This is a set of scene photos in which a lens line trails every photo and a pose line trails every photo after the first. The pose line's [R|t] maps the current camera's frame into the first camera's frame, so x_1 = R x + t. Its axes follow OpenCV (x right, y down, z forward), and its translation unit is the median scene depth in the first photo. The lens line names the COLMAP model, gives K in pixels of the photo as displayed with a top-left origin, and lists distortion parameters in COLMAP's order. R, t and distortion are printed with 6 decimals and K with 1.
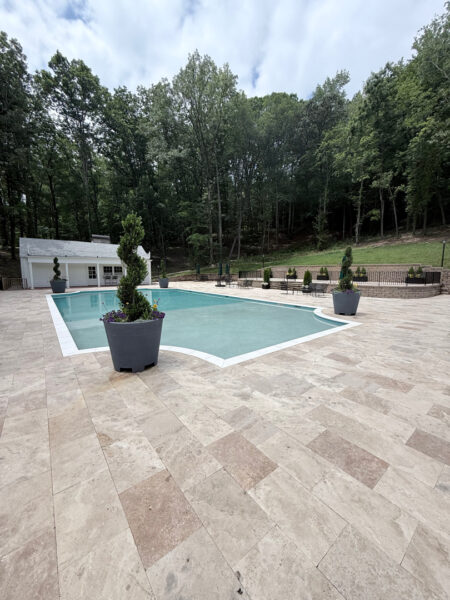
lens RADIAL K [[237.8, 0, 225.0], [0, 237.8, 300.0], [0, 0, 1]] dist [0.000494, -0.000885]
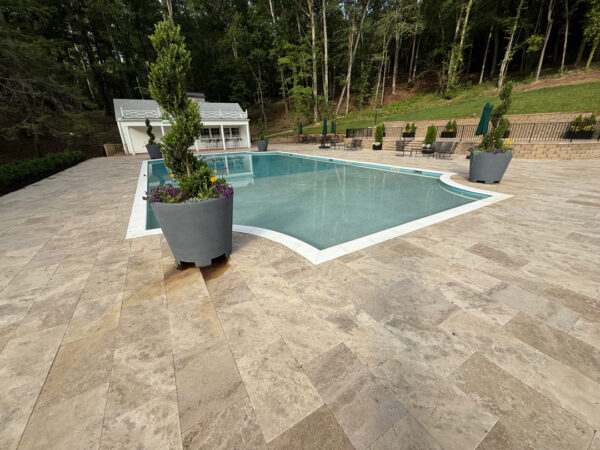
lens RADIAL K [[237.8, 0, 300.0], [0, 237.8, 225.0], [0, 0, 1]] dist [0.000494, -0.000885]
pose [[0.992195, 0.019050, -0.123230, 0.027297], [0.012359, 0.968371, 0.249208, -0.009495], [0.124080, -0.248786, 0.960578, 0.321713]]
